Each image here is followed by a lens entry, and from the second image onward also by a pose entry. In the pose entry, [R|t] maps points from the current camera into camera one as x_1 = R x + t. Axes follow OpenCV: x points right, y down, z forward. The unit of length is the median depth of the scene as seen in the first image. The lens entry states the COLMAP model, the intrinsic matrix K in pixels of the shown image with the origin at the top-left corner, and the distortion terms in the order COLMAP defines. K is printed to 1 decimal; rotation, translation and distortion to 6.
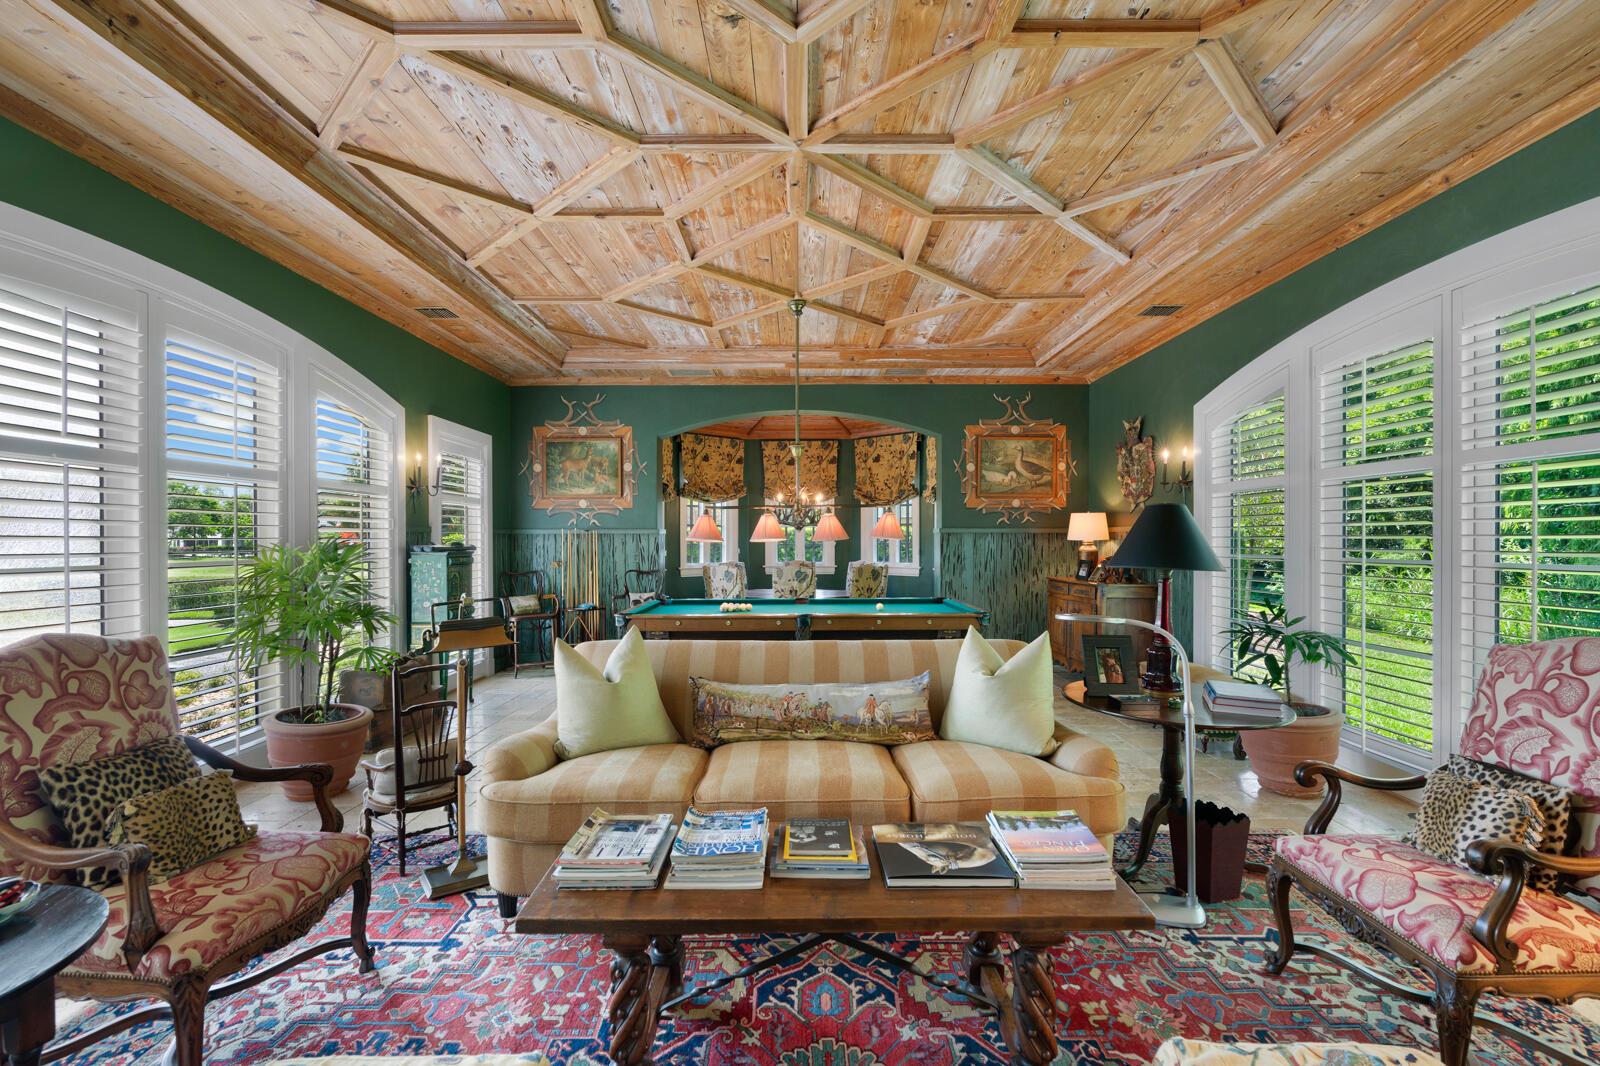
lens RADIAL K [[725.3, 0, 800.3], [0, 725.3, 546.1], [0, 0, 1]] dist [-0.004379, 0.002223]
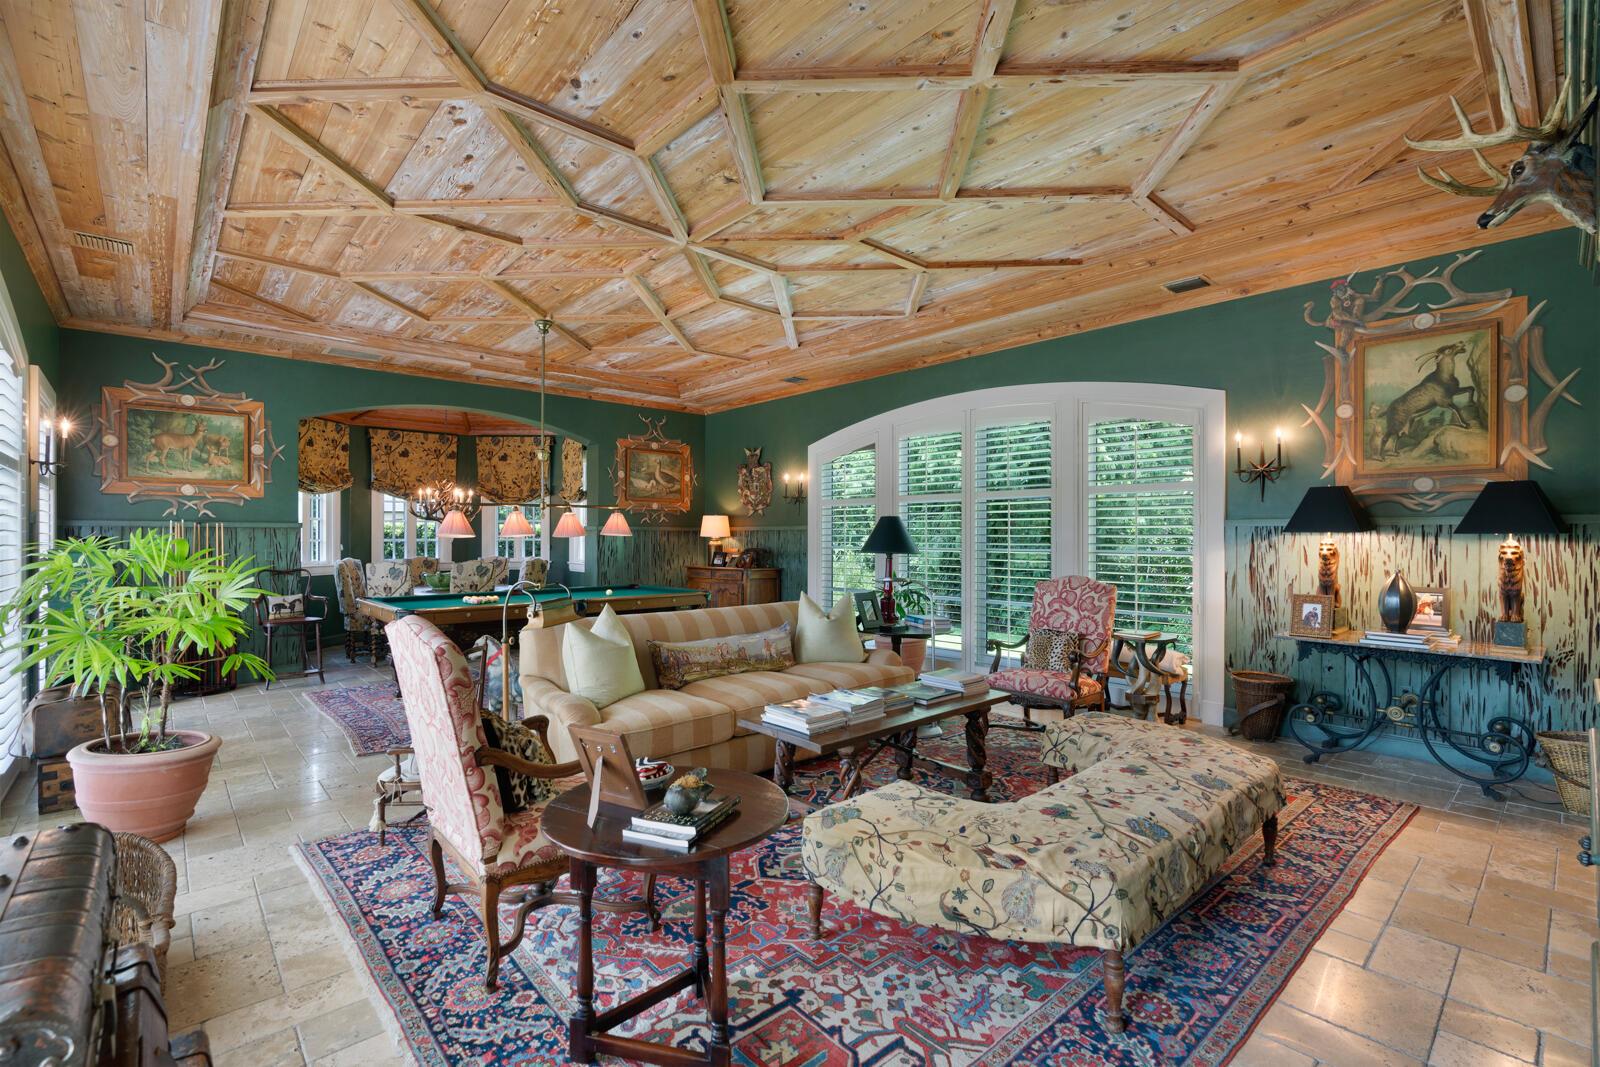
lens RADIAL K [[725.3, 0, 805.6], [0, 725.3, 536.9], [0, 0, 1]] dist [-0.004379, 0.002223]
pose [[0.738511, 0.003470, 0.674233, -0.374384], [0.002518, 0.999966, -0.007904, 0.002575], [-0.674237, 0.007535, 0.738477, -0.071401]]
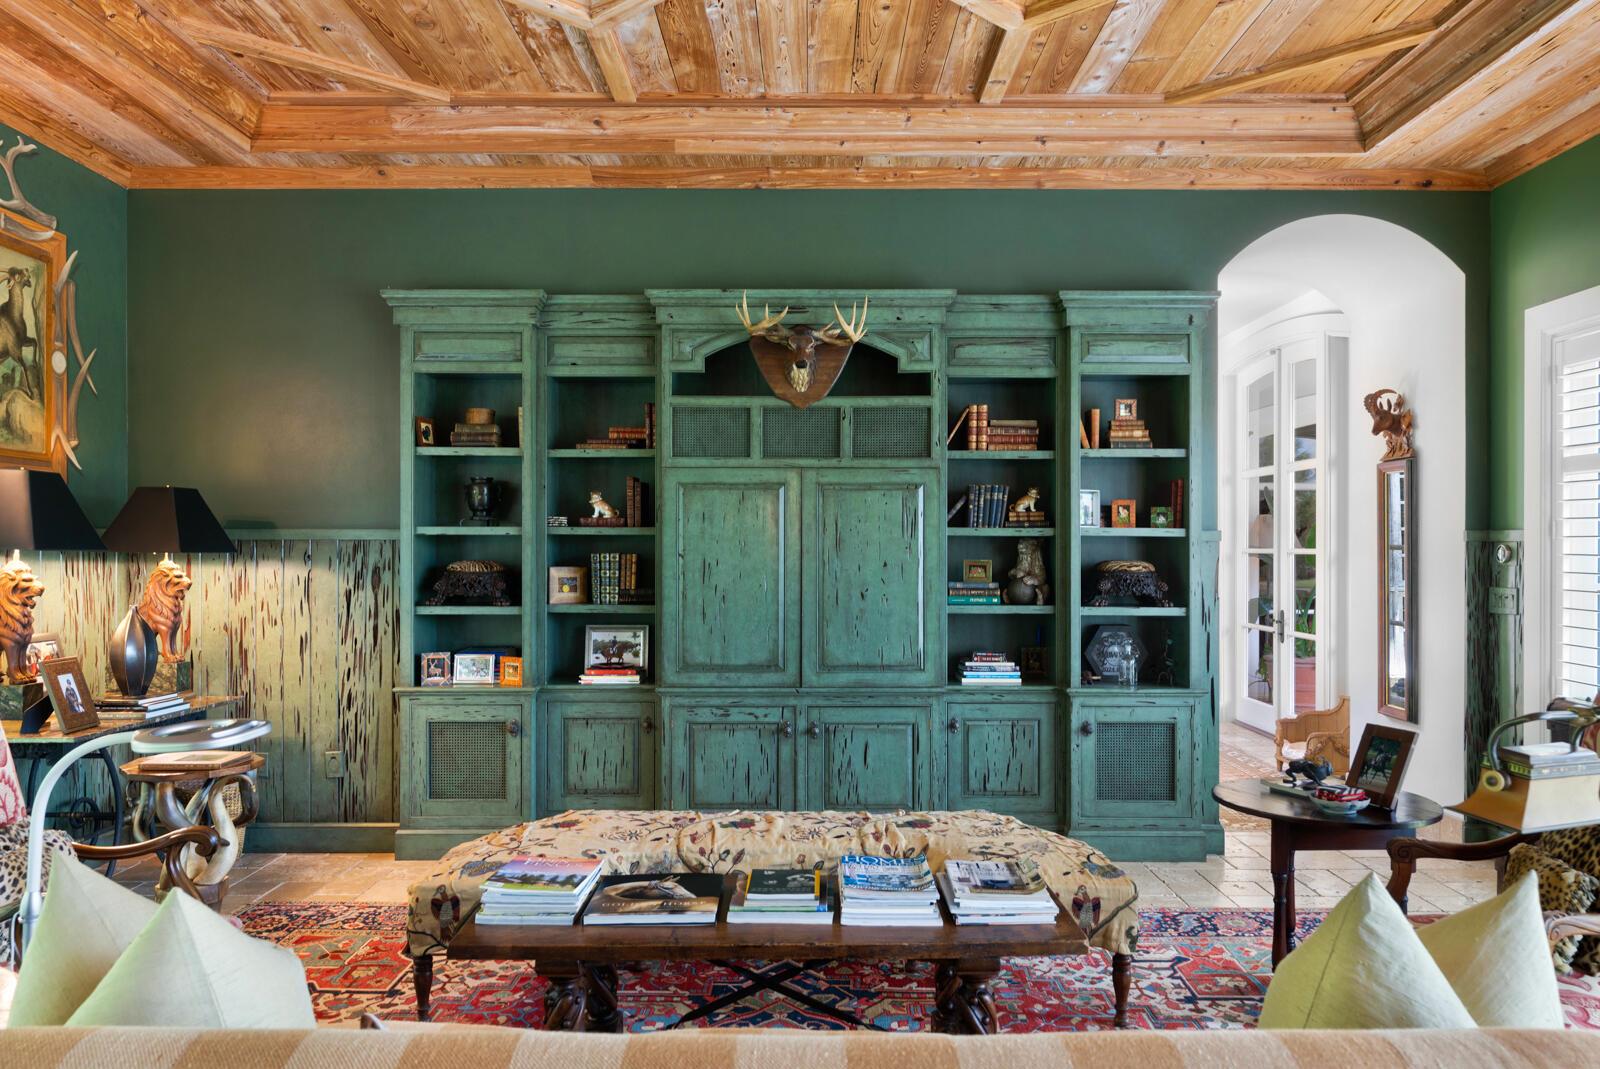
lens RADIAL K [[1139.1, 0, 808.5], [0, 1139.1, 548.6], [0, 0, 1]] dist [0.000308, 0.001129]
pose [[-0.999998, 0.000185, -0.001725, -0.001041], [0.000168, 0.999953, 0.009744, -0.011863], [0.001727, 0.009744, -0.999951, 0.664169]]
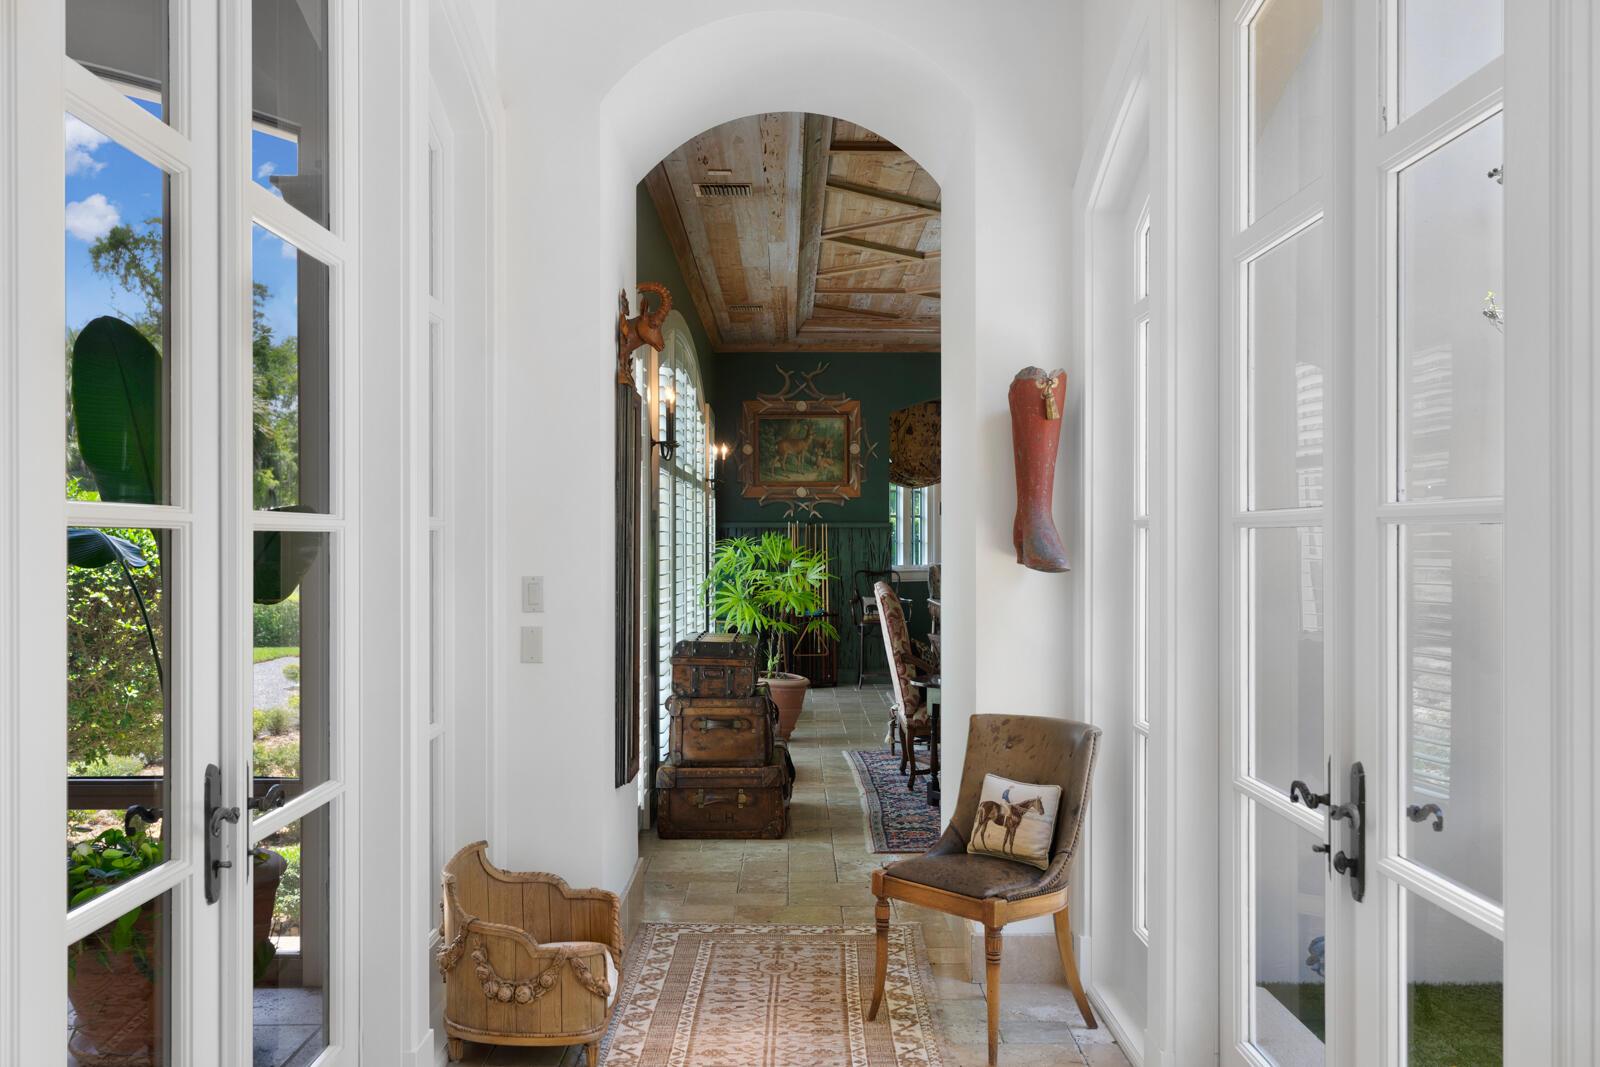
lens RADIAL K [[1575.7, 0, 797.5], [0, 1575.7, 540.3], [0, 0, 1]] dist [-0.007674, 0.000000]
pose [[0.999904, 0.001012, 0.013807, -0.368368], [-0.000936, 0.999984, -0.005574, 0.008970], [-0.013812, 0.005561, 0.999889, -0.932574]]
